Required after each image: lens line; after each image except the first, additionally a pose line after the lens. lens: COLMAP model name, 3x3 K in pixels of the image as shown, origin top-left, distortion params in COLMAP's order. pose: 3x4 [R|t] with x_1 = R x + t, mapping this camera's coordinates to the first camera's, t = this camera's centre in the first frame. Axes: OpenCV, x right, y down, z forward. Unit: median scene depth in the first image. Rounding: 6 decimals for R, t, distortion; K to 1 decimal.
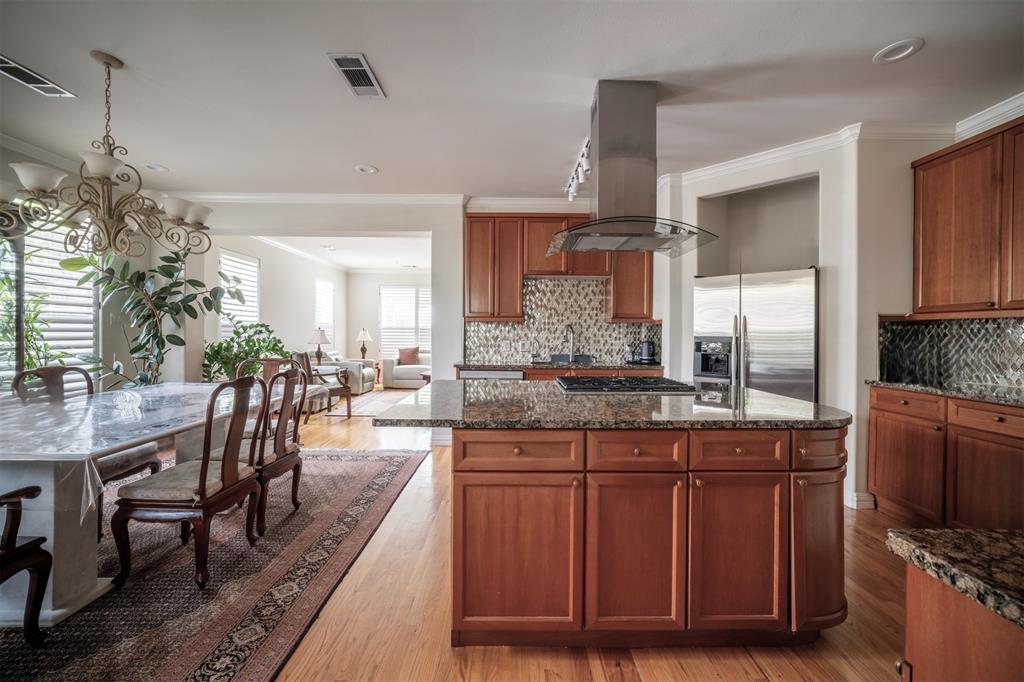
lens RADIAL K [[404.3, 0, 515.0], [0, 404.3, 335.8], [0, 0, 1]] dist [0.002535, 0.000363]
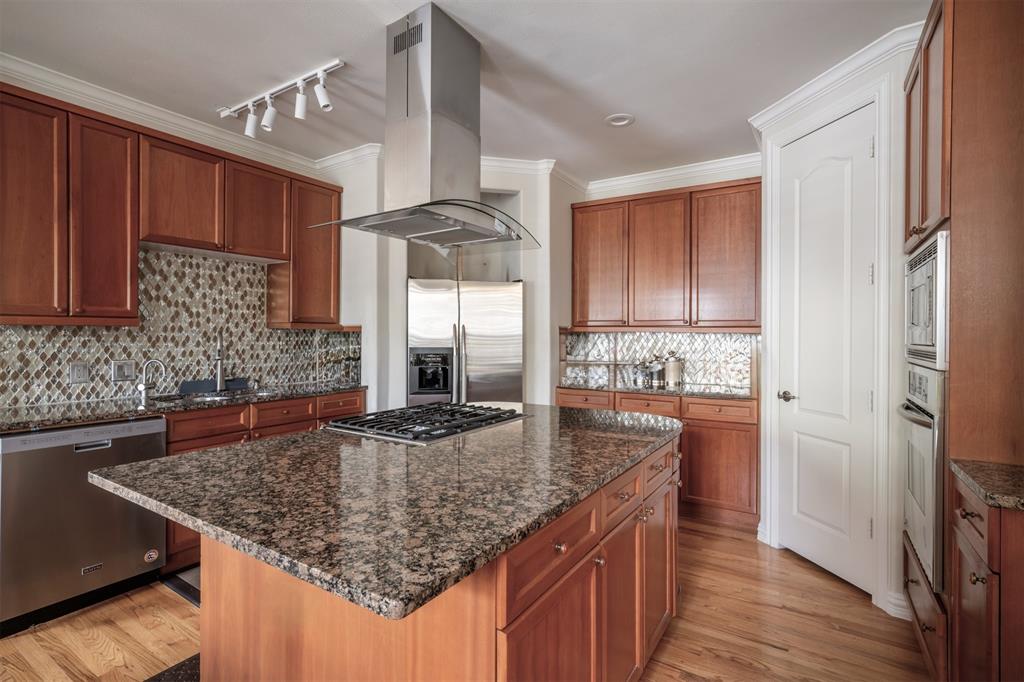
lens RADIAL K [[487.4, 0, 510.8], [0, 487.4, 338.9], [0, 0, 1]] dist [-0.003562, -0.000198]
pose [[0.554951, -0.011798, 0.831799, -0.229438], [0.005004, 0.999929, 0.010844, -0.021514], [-0.831868, -0.001856, 0.554971, 0.208484]]
